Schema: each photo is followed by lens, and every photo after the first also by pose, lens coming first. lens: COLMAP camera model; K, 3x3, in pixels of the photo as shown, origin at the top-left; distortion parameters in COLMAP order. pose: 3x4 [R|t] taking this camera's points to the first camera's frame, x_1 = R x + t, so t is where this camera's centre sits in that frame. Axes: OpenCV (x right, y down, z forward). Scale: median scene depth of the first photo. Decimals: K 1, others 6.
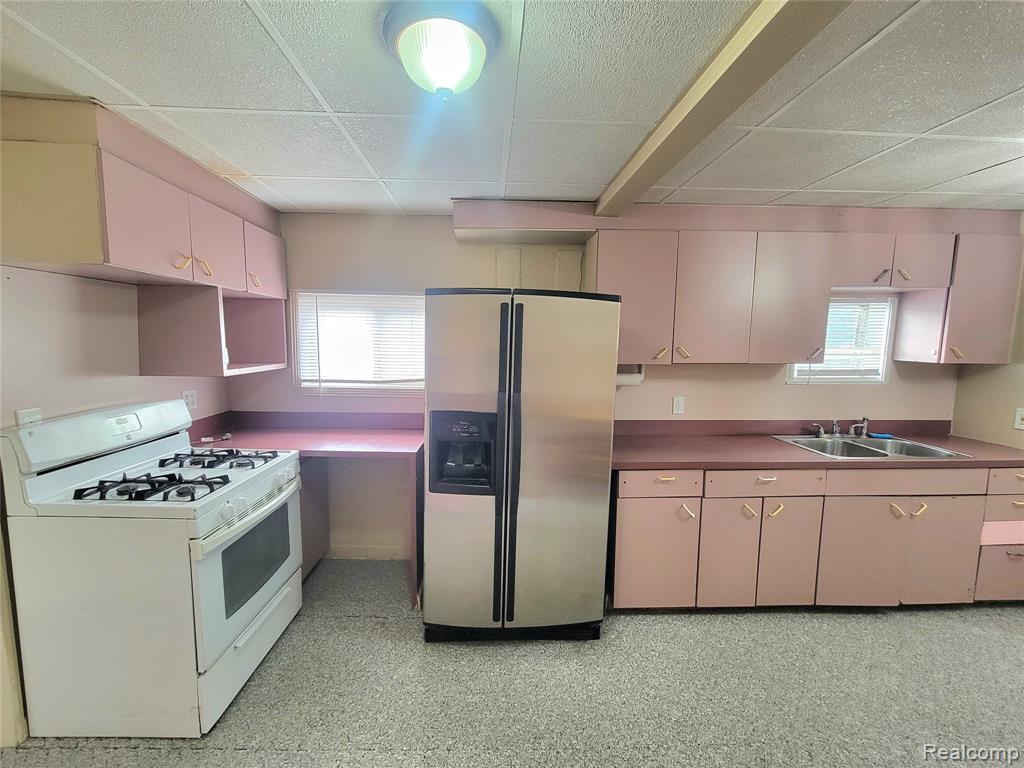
lens RADIAL K [[414.4, 0, 507.7], [0, 414.4, 382.7], [0, 0, 1]] dist [0.002593, -0.003286]
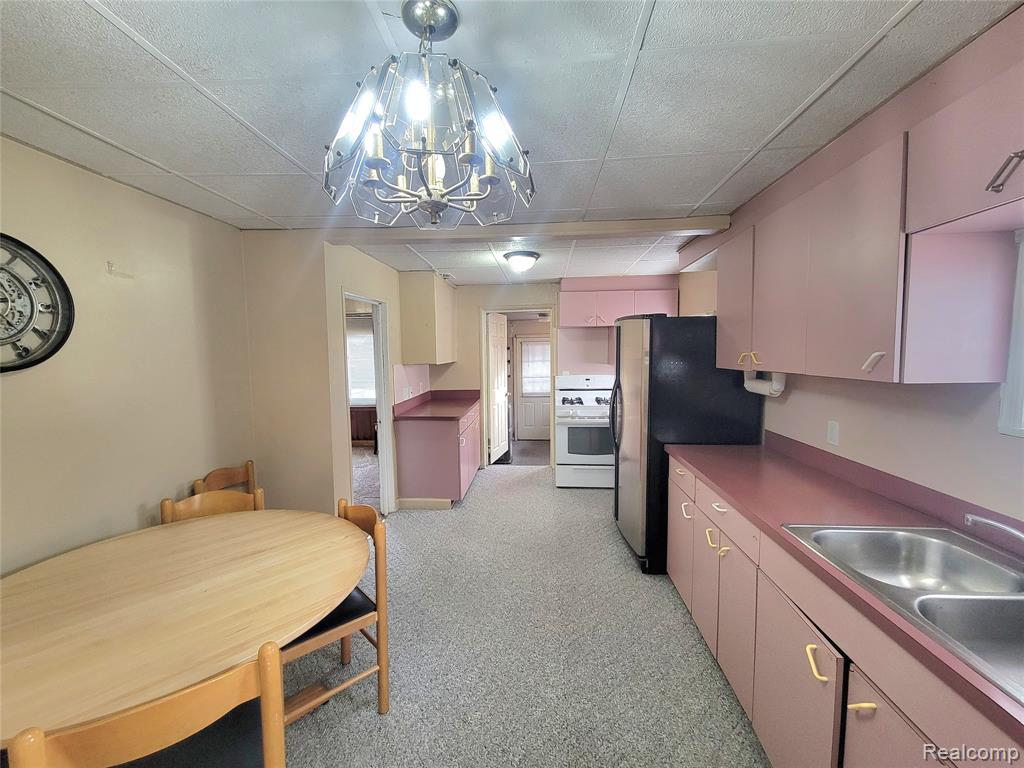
lens RADIAL K [[414.4, 0, 504.3], [0, 414.4, 382.2], [0, 0, 1]] dist [0.002593, -0.003286]
pose [[-0.128215, 0.067310, -0.989460, 1.472400], [-0.090973, 0.992690, 0.079318, -0.045376], [0.987565, 0.100184, -0.121154, 0.634126]]
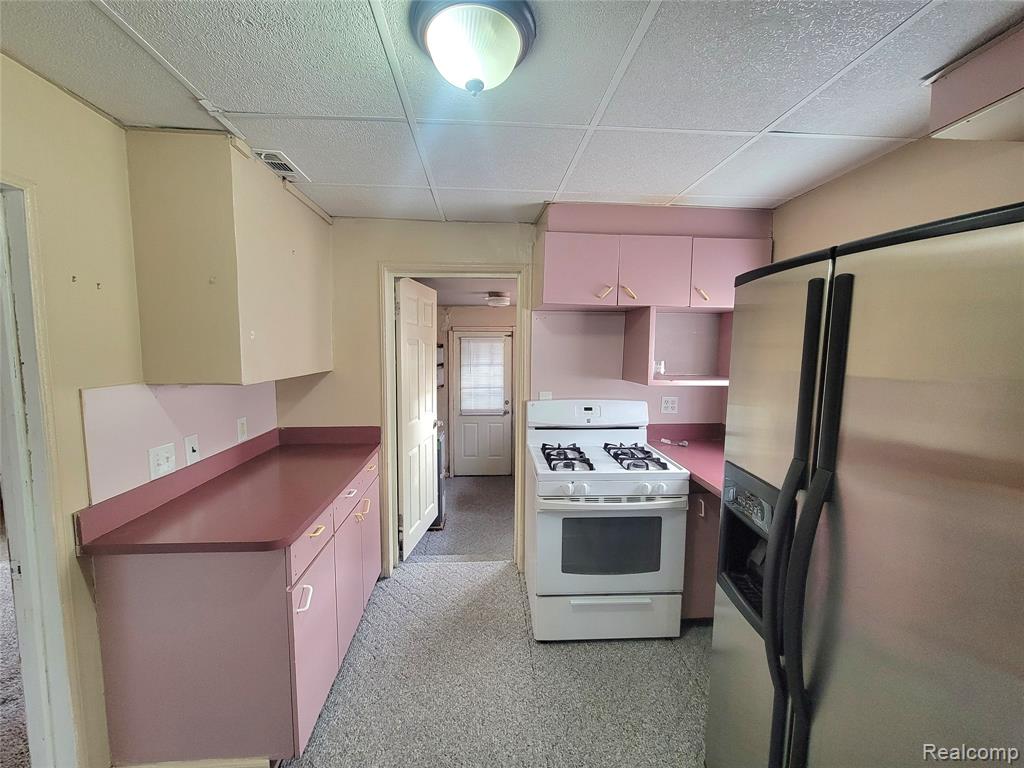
lens RADIAL K [[414.4, 0, 510.1], [0, 414.4, 387.6], [0, 0, 1]] dist [0.002593, -0.003286]
pose [[0.036946, 0.086594, -0.995558, 0.391938], [-0.111695, 0.990354, 0.081997, -0.055392], [0.993055, 0.108170, 0.046262, 0.526216]]
